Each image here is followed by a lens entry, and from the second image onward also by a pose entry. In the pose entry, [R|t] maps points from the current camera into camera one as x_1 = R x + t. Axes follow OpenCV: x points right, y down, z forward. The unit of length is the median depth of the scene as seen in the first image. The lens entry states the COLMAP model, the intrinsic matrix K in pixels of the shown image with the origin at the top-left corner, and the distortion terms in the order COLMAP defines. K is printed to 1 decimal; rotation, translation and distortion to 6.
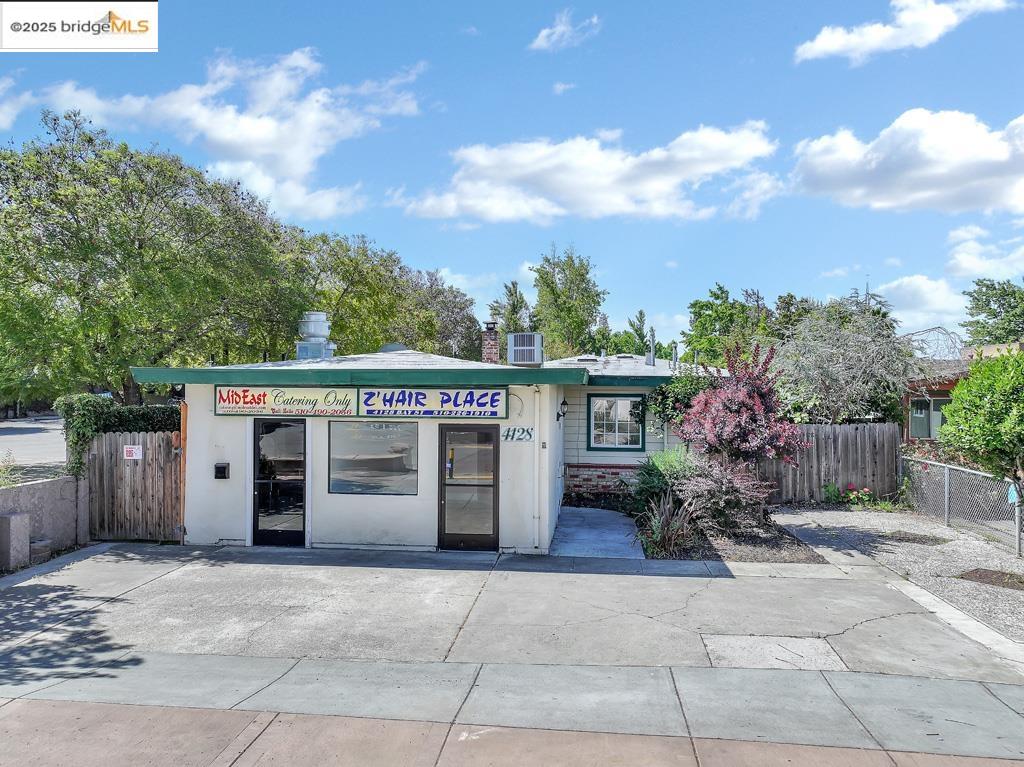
lens RADIAL K [[737.0, 0, 513.8], [0, 737.0, 378.0], [0, 0, 1]] dist [-0.001795, 0.010162]
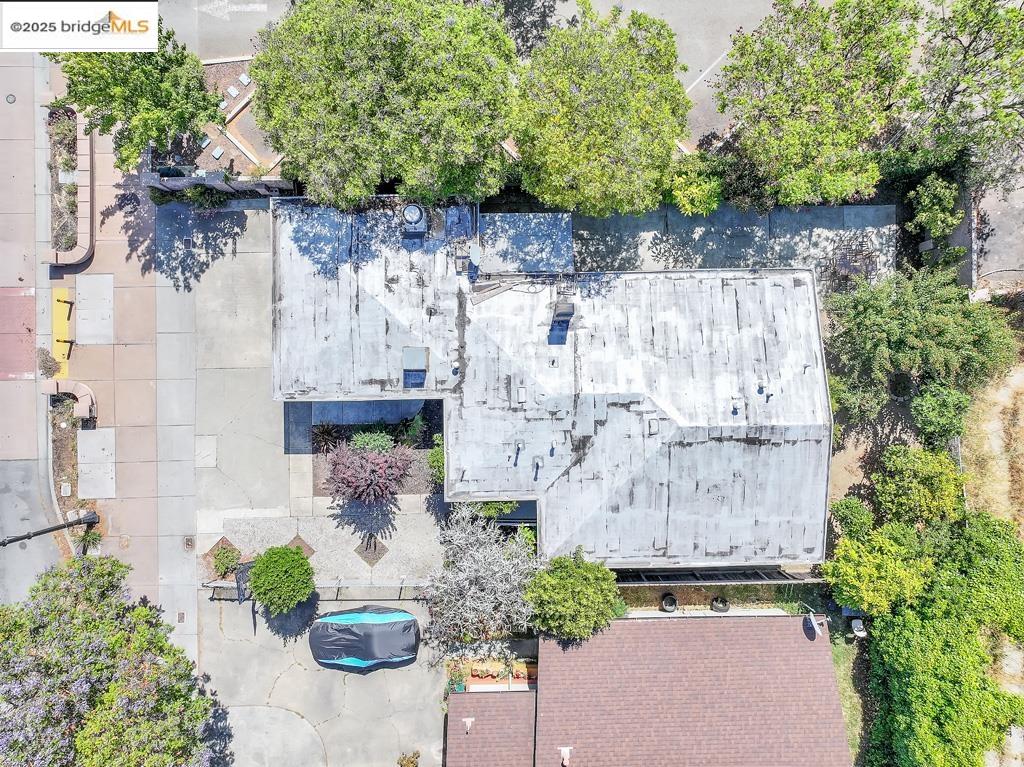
lens RADIAL K [[737.0, 0, 513.8], [0, 737.0, 378.0], [0, 0, 1]] dist [-0.001795, 0.010162]
pose [[0.123185, 0.991716, -0.036401, 0.196751], [0.001404, 0.036507, 0.999332, -2.249953], [0.992383, -0.123154, 0.003105, 1.683109]]
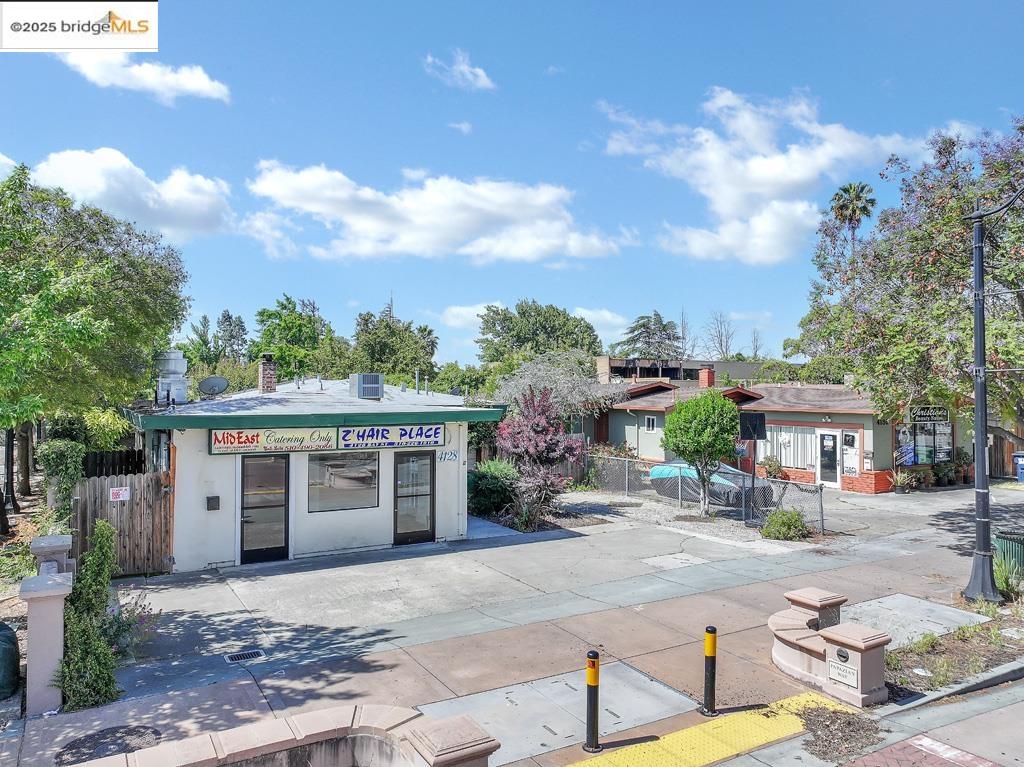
lens RADIAL K [[737.0, 0, 513.8], [0, 737.0, 378.0], [0, 0, 1]] dist [-0.001795, 0.010162]
pose [[0.799991, 0.005257, 0.599989, -0.743986], [-0.004268, 0.999986, -0.003071, -0.069775], [-0.599997, -0.000104, 0.800003, -0.203192]]
